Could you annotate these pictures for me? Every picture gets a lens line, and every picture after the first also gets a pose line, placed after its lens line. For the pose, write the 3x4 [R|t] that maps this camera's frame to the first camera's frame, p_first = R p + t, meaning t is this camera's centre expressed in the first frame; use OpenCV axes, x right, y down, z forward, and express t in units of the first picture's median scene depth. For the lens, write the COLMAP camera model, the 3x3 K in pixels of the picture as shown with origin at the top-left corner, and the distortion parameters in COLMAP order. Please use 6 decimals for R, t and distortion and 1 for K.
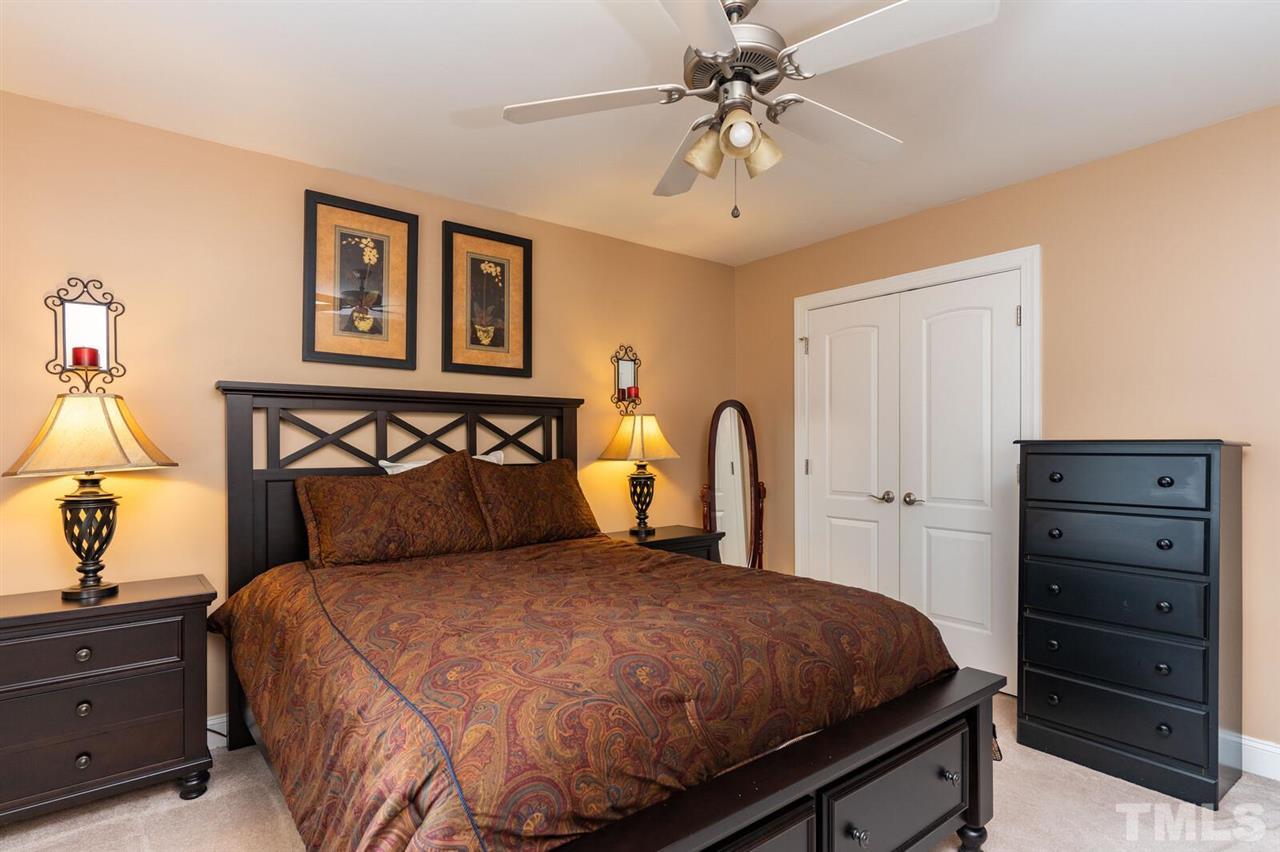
lens RADIAL K [[638.4, 0, 644.3], [0, 638.4, 447.4], [0, 0, 1]] dist [-0.002047, -0.000744]
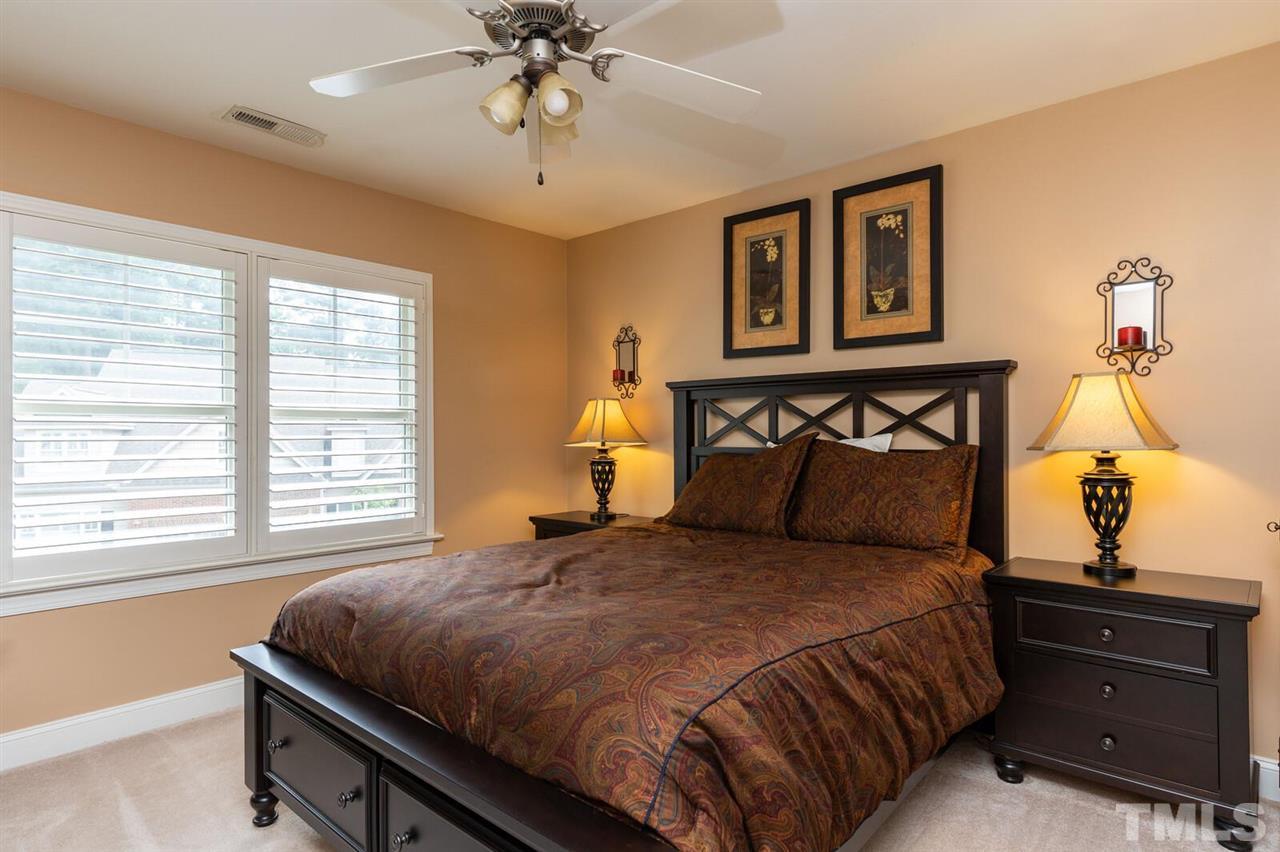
lens RADIAL K [[687.4, 0, 637.3], [0, 687.4, 430.3], [0, 0, 1]] dist [0.002798, 0.000778]
pose [[0.178917, 0.002443, -0.983861, 0.575791], [0.002592, 0.999992, 0.002954, -0.002211], [0.983861, -0.003079, 0.178909, 0.470959]]
